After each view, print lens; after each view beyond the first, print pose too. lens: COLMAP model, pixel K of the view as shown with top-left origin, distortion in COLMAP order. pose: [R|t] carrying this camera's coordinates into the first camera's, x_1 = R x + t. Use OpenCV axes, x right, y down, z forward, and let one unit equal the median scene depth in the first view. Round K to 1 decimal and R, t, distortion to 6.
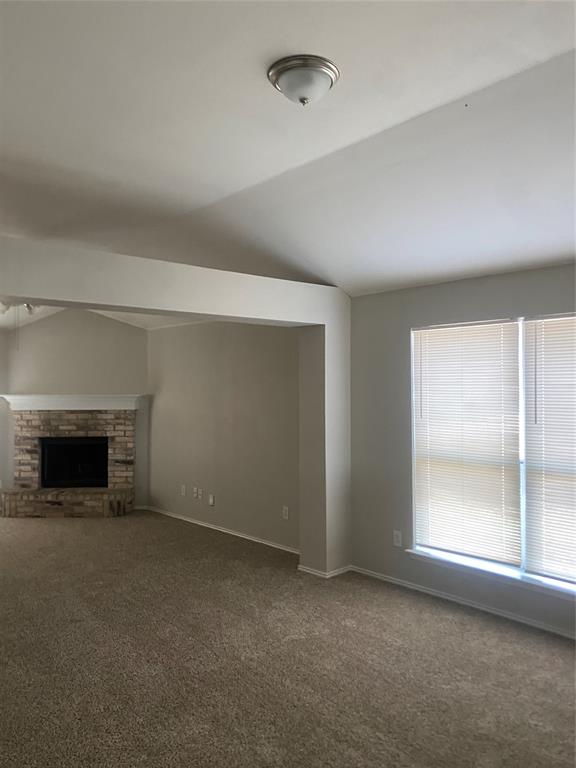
lens RADIAL K [[576.1, 0, 288.0], [0, 576.1, 384.0], [0, 0, 1]] dist [0.057321, -0.068873]
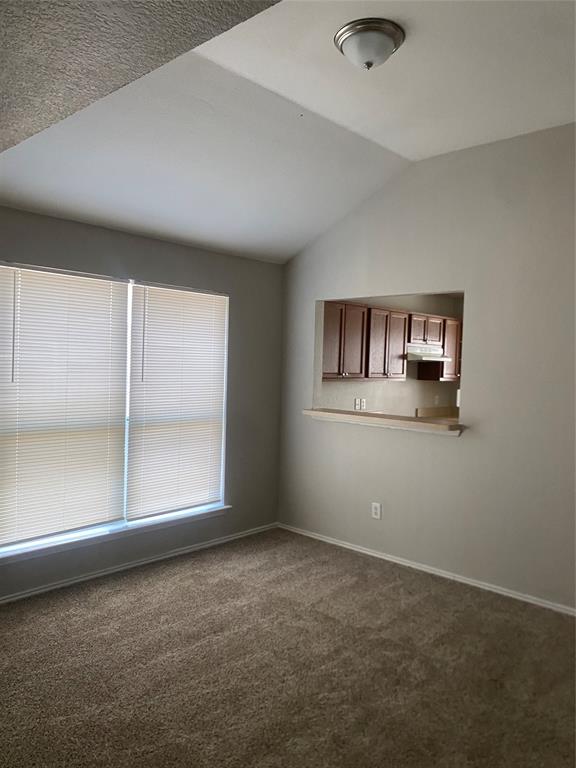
lens RADIAL K [[594.7, 0, 289.1], [0, 594.7, 398.6], [0, 0, 1]] dist [0.060822, 0.000335]
pose [[-0.097252, -0.067250, 0.992985, -0.689700], [-0.035990, 0.997300, 0.064017, 0.017531], [-0.994609, -0.029511, -0.099410, 0.811086]]
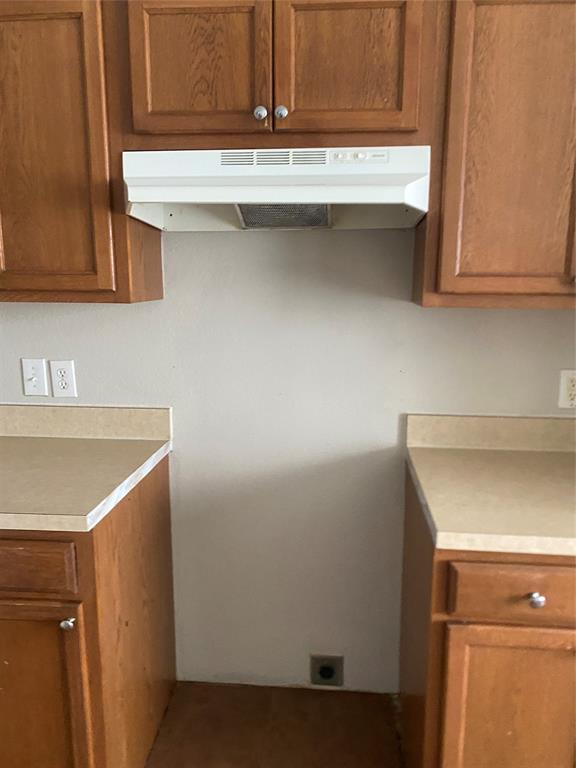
lens RADIAL K [[576.1, 0, 288.0], [0, 576.1, 384.0], [0, 0, 1]] dist [0.057321, -0.068873]
pose [[0.720162, -0.116726, 0.683916, 0.655775], [-0.010194, 0.983859, 0.178652, 0.044421], [-0.693731, -0.135630, 0.707348, 0.010802]]
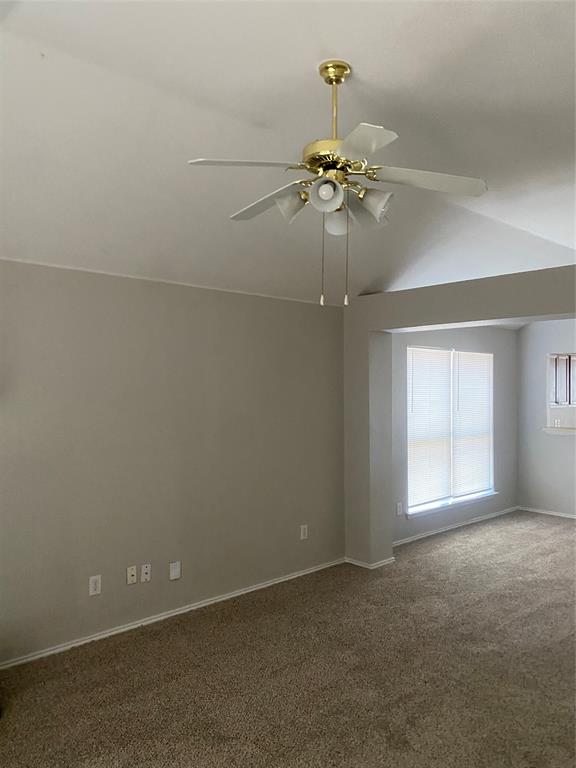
lens RADIAL K [[594.7, 0, 289.1], [0, 594.7, 398.6], [0, 0, 1]] dist [0.060822, 0.000335]
pose [[-0.026834, -0.001817, 0.999638, -1.318637], [0.005774, 0.999981, 0.001972, 0.024639], [-0.999623, 0.005825, -0.026823, 1.509770]]
